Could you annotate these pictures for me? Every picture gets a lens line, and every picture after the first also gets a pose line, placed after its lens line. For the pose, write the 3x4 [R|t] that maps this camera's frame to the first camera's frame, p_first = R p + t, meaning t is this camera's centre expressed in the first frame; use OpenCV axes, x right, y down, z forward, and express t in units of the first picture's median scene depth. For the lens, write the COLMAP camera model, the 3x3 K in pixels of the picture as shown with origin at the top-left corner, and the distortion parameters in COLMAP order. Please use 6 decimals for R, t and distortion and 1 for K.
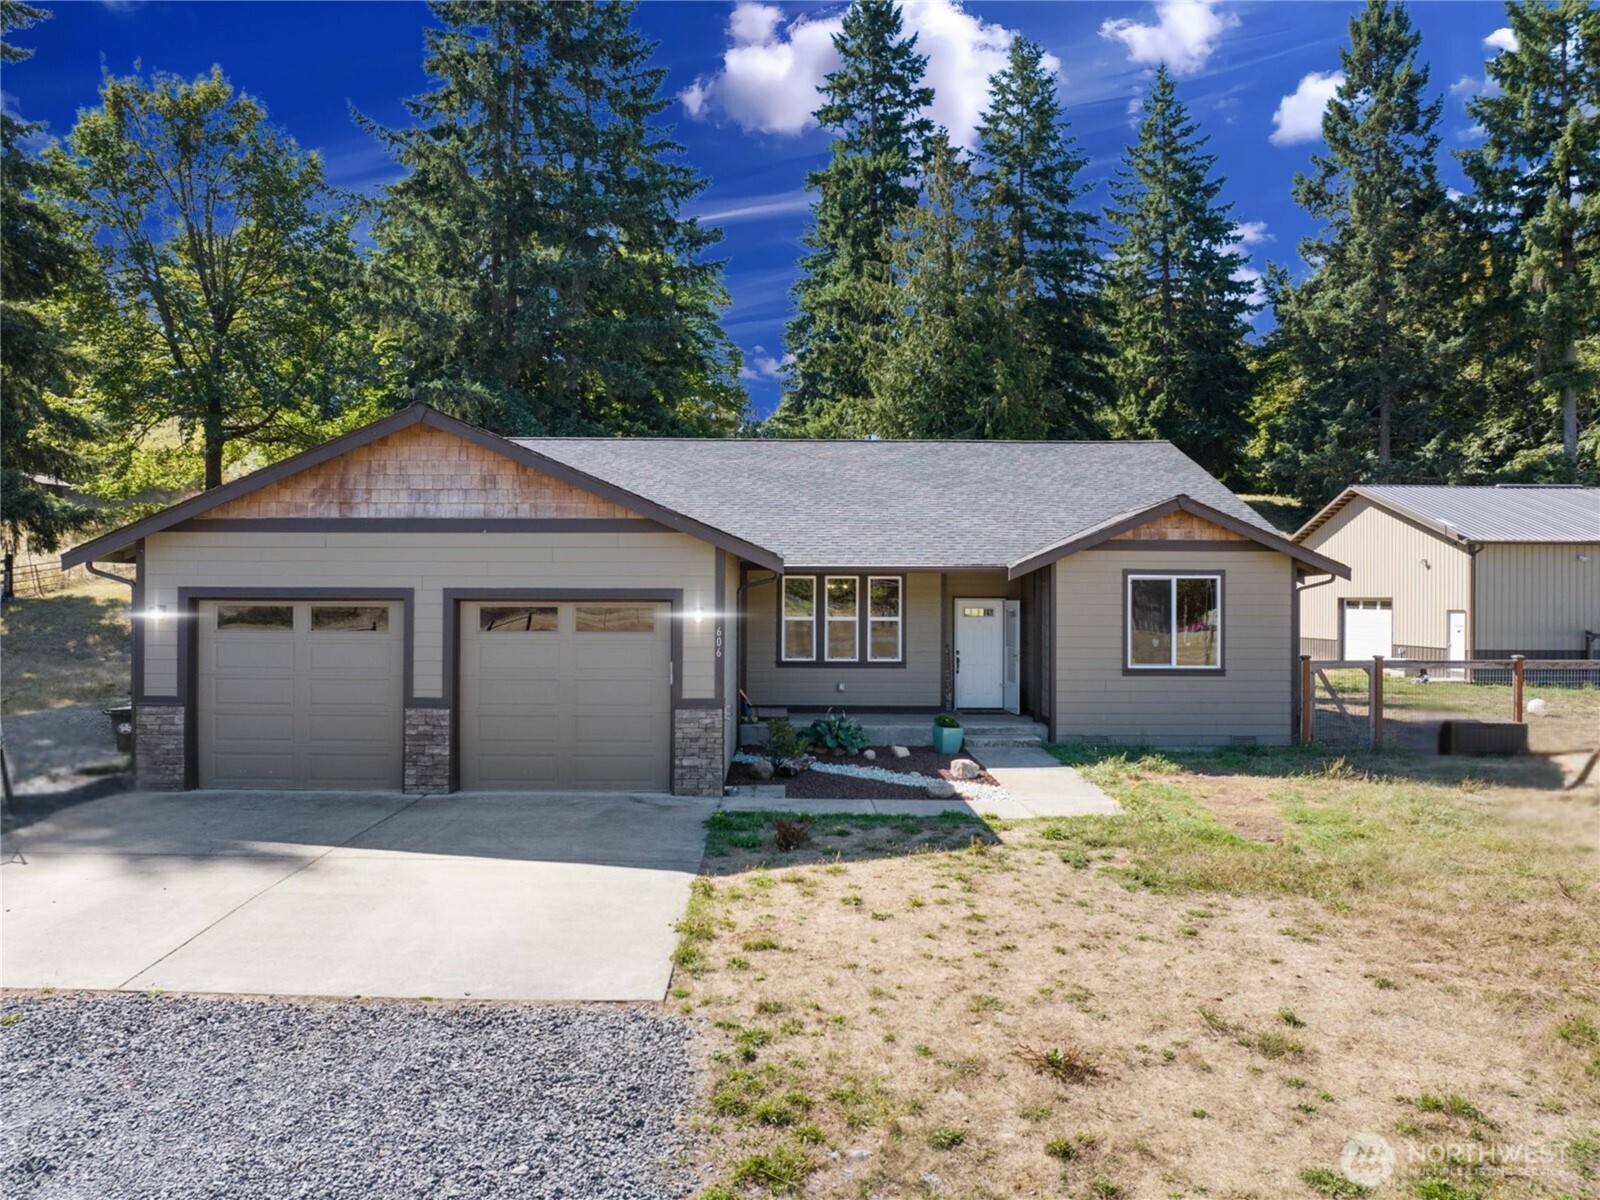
lens RADIAL K [[1128.3, 0, 793.0], [0, 1128.3, 588.7], [0, 0, 1]] dist [-0.036673, -0.000724]
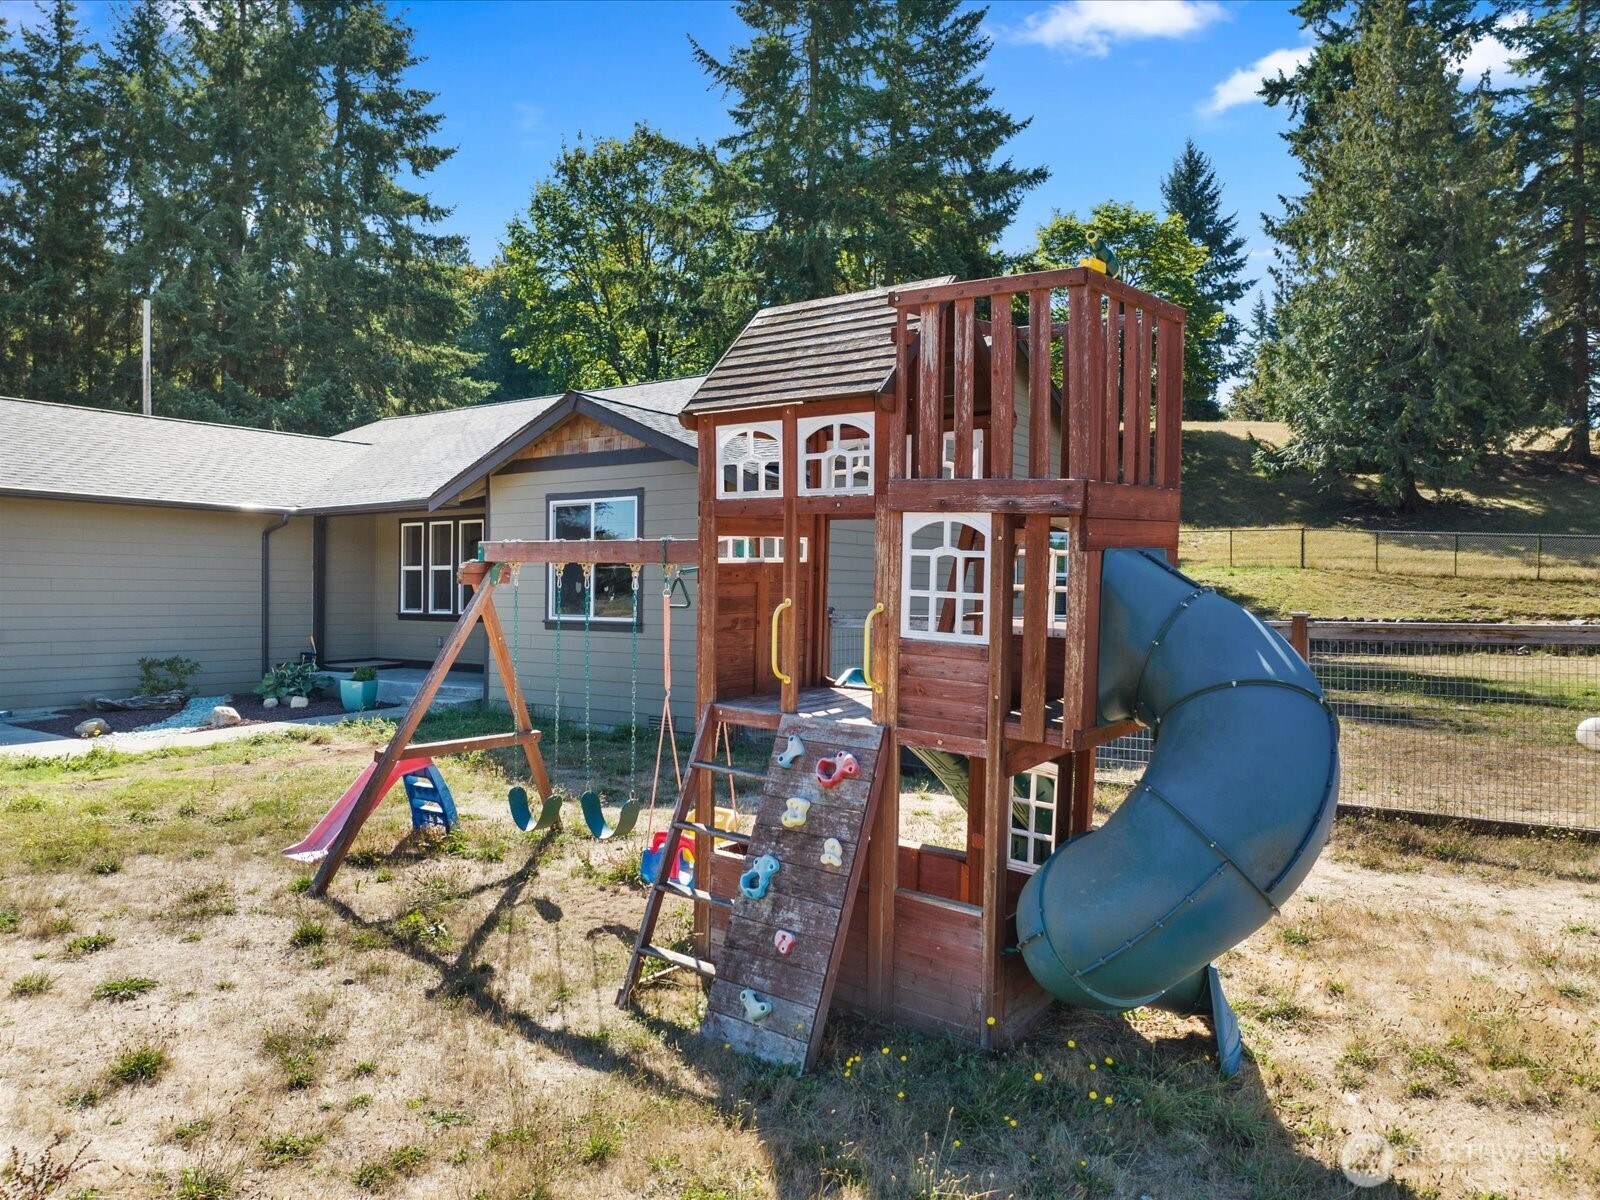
lens RADIAL K [[1134.9, 0, 793.4], [0, 1134.9, 597.2], [0, 0, 1]] dist [-0.038876, 0.002726]
pose [[0.809204, 0.001882, -0.587525, 0.282227], [0.000525, 0.999992, 0.003926, 0.016196], [0.587528, -0.003486, 0.809197, 0.145044]]
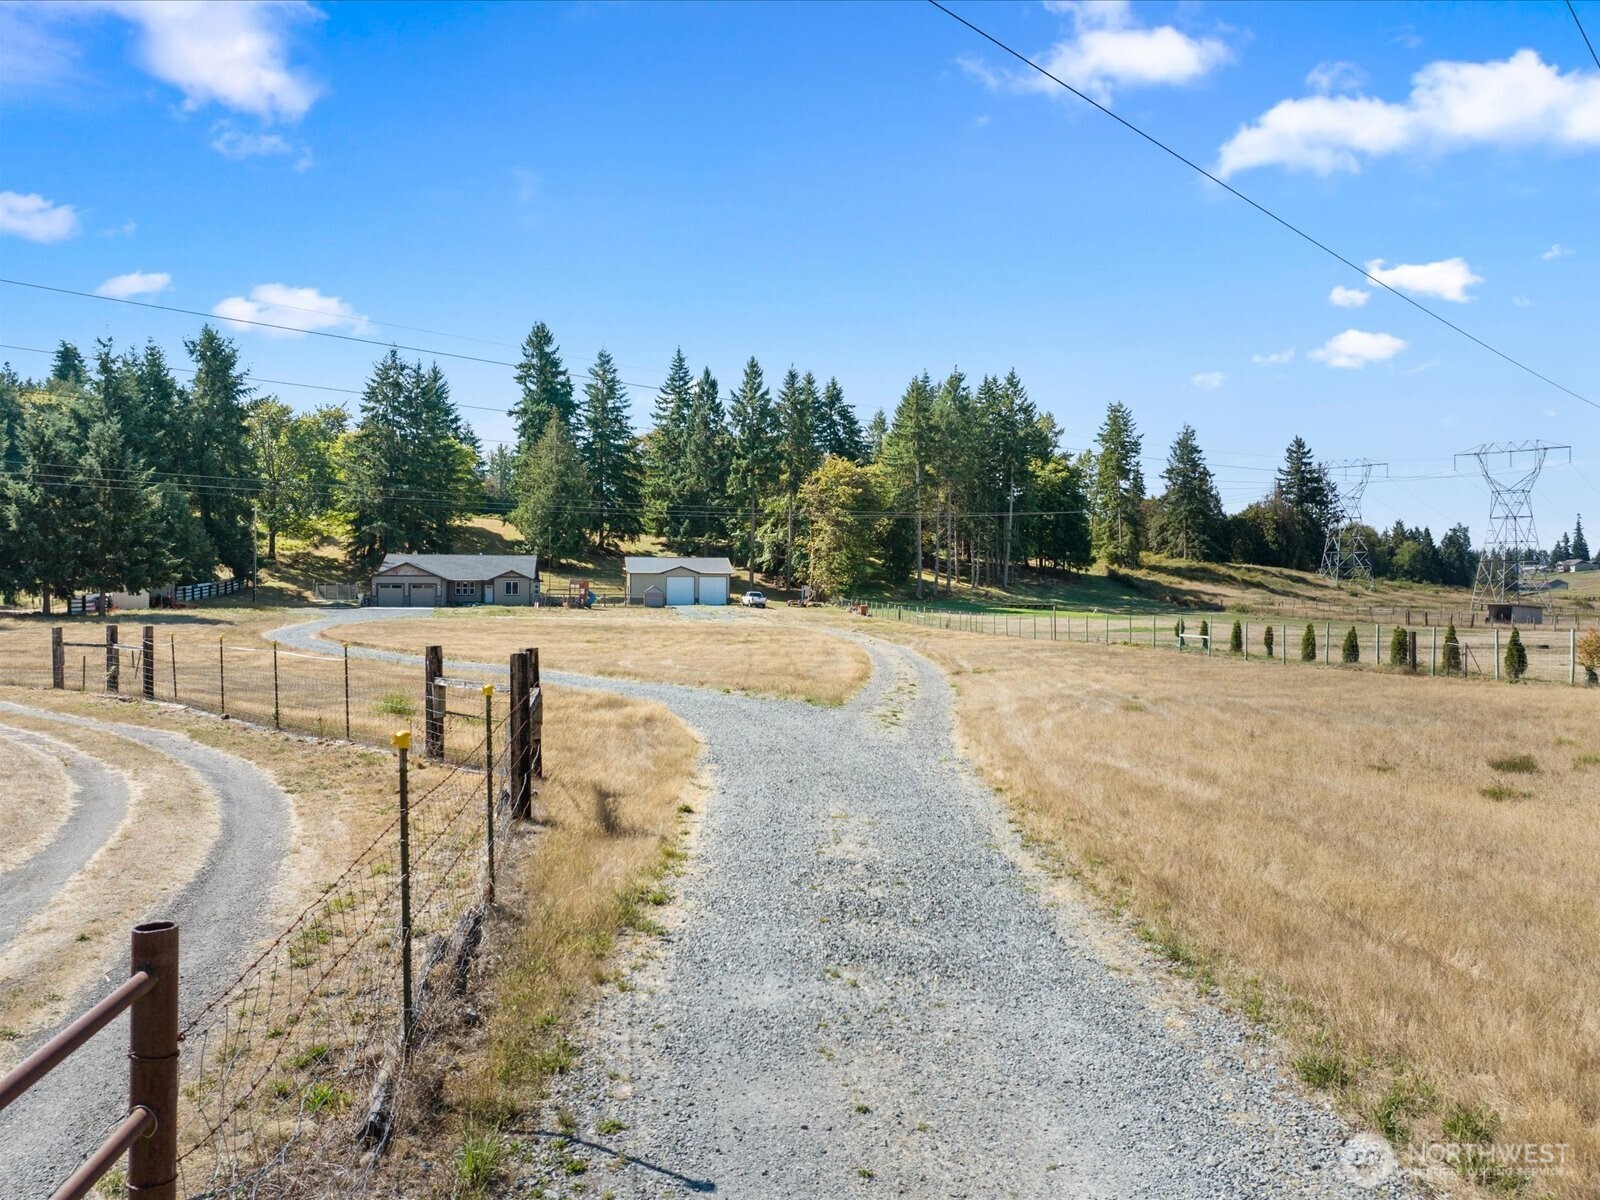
lens RADIAL K [[1137.1, 0, 792.8], [0, 1137.1, 592.4], [0, 0, 1]] dist [-0.014272, -0.004298]
pose [[0.986672, 0.000268, 0.162723, 0.280687], [-0.000643, 0.999997, 0.002255, 0.011557], [-0.162722, -0.002329, 0.986669, -1.918565]]
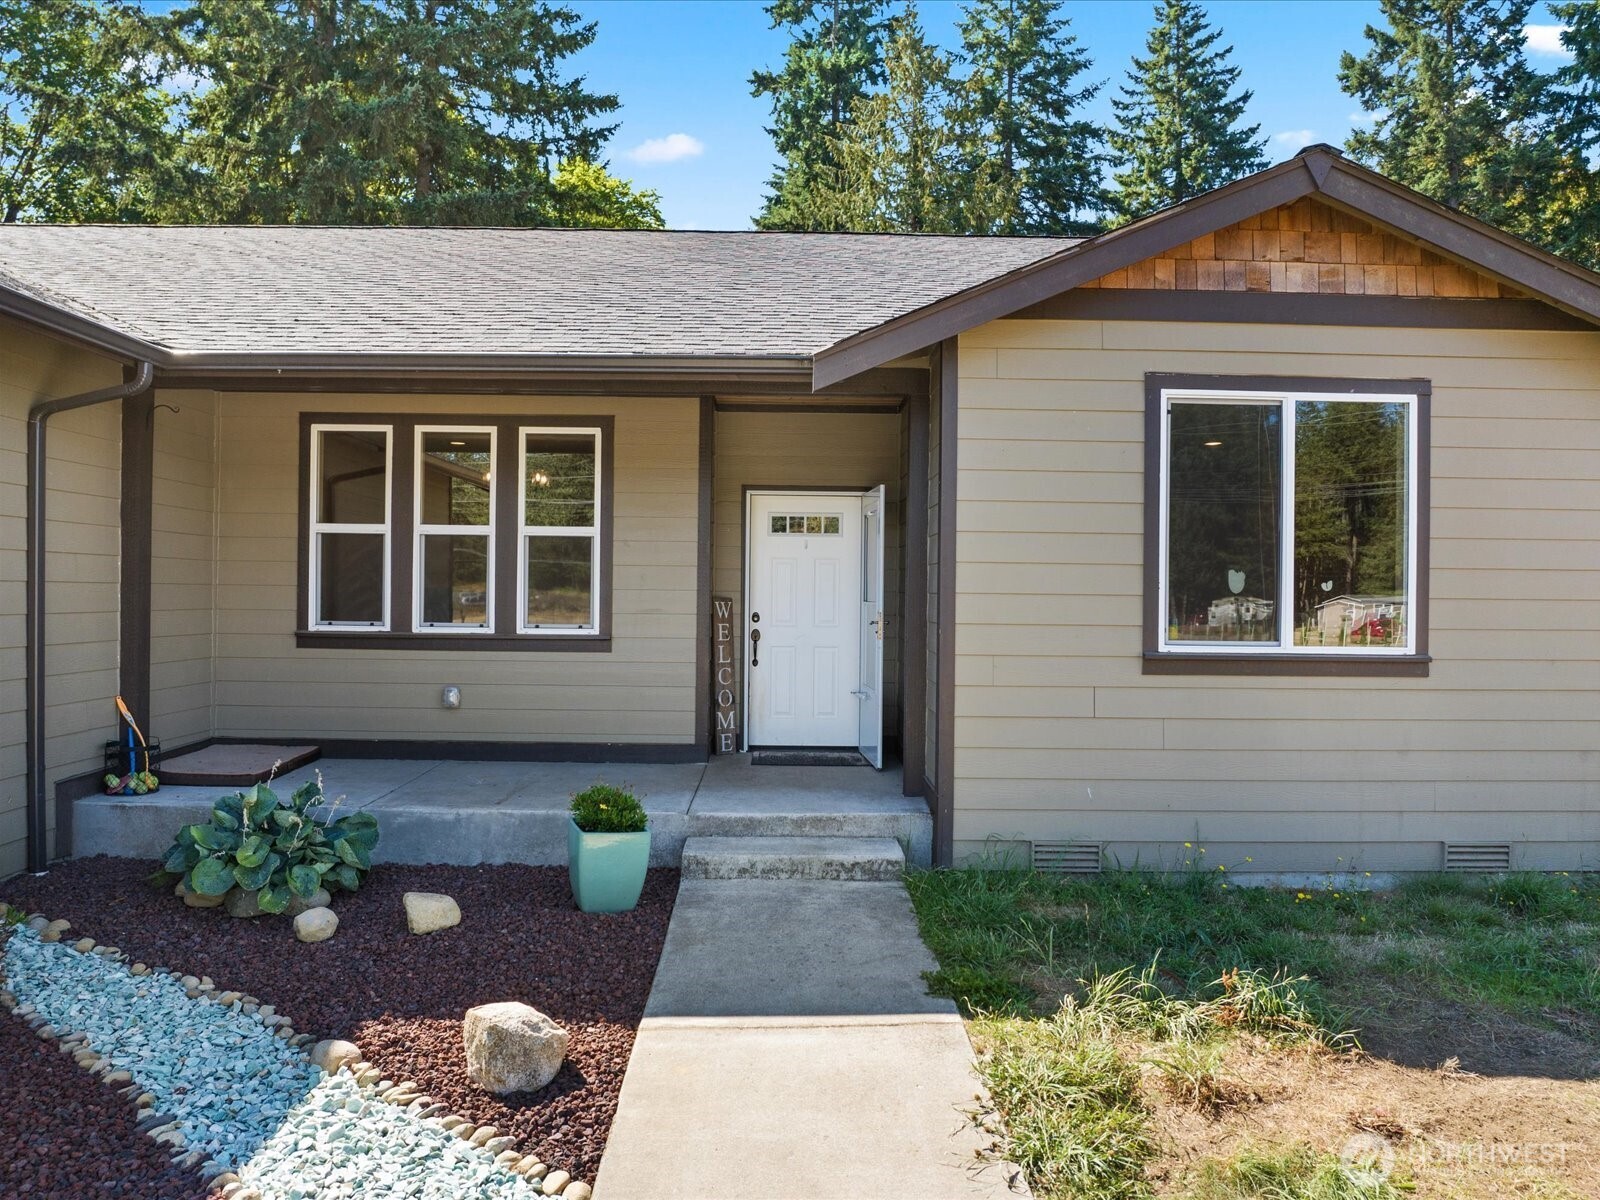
lens RADIAL K [[1134.9, 0, 793.4], [0, 1134.9, 597.2], [0, 0, 1]] dist [-0.038876, 0.002726]
pose [[0.999976, 0.006847, 0.001185, 0.057248], [-0.006859, 0.999917, 0.010884, 0.015754], [-0.001111, -0.010892, 0.999940, 0.202317]]
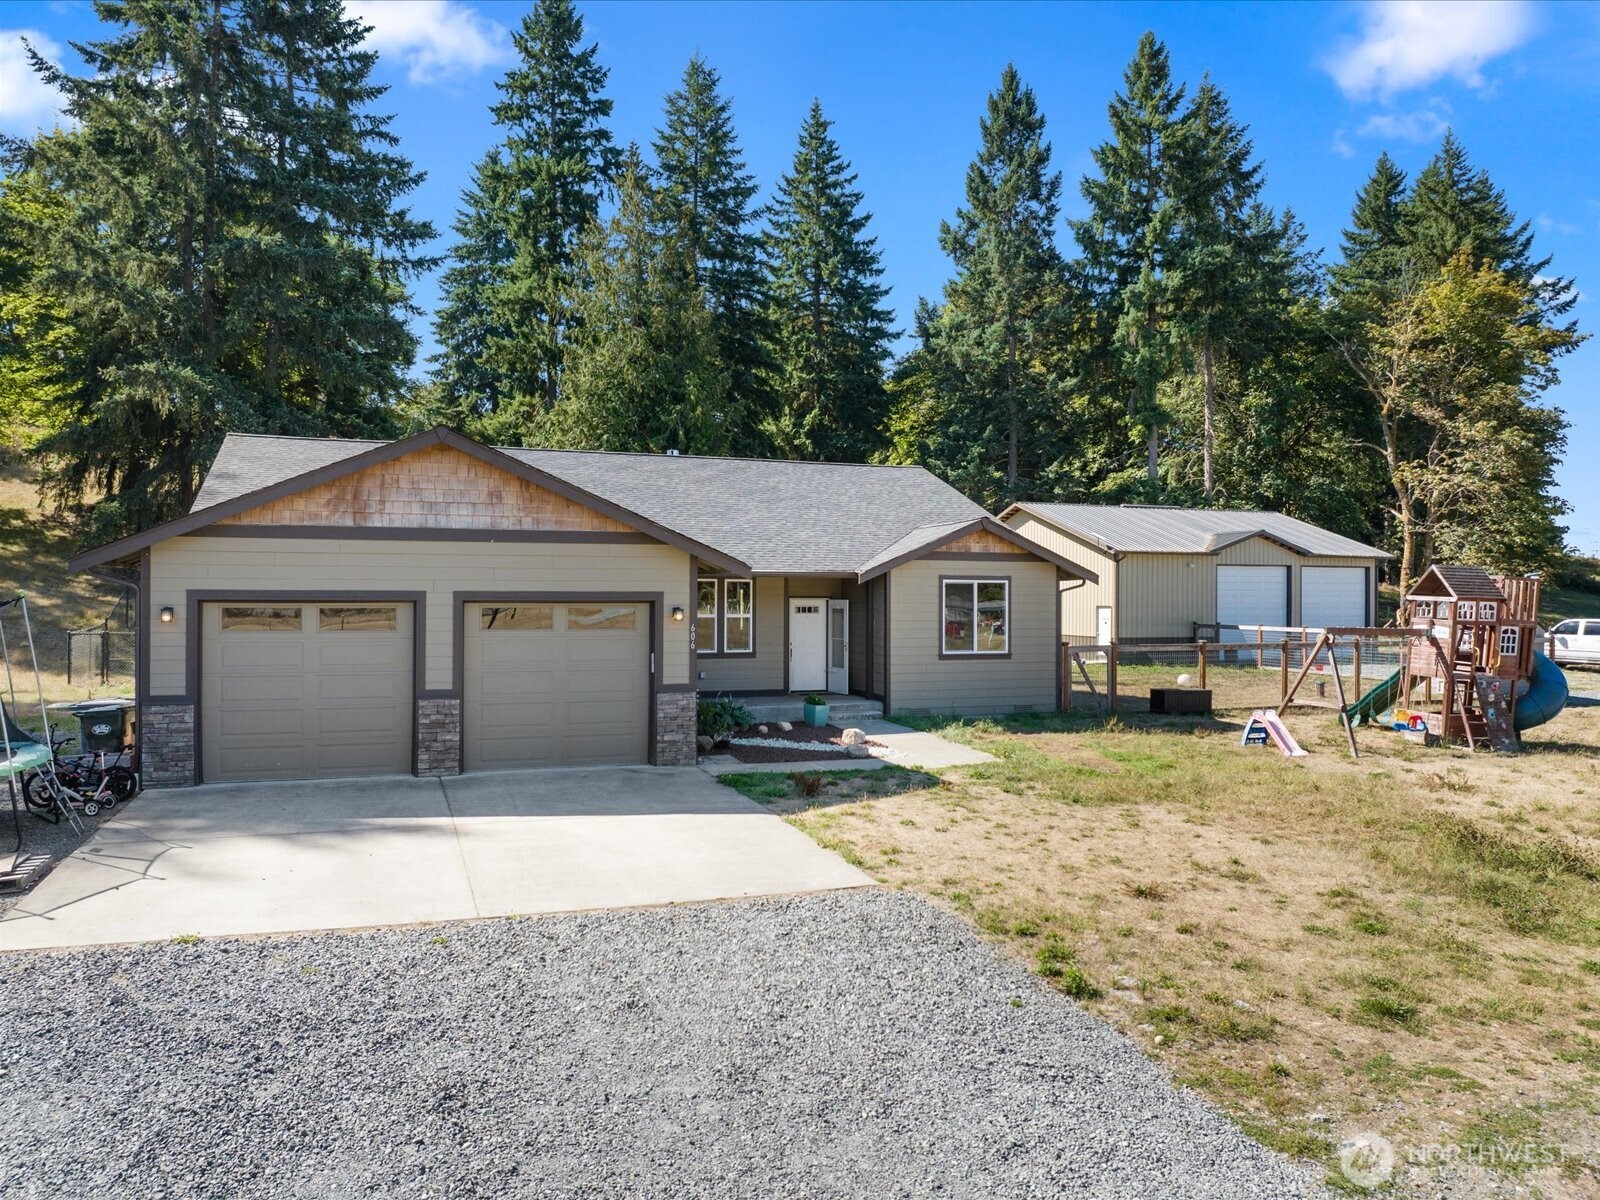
lens RADIAL K [[1128.3, 0, 793.0], [0, 1128.3, 588.7], [0, 0, 1]] dist [-0.036673, -0.000724]
pose [[0.941458, 0.001912, 0.337126, -0.088714], [-0.003251, 0.999989, 0.003406, -0.001862], [-0.337116, -0.004302, 0.941453, -0.039293]]
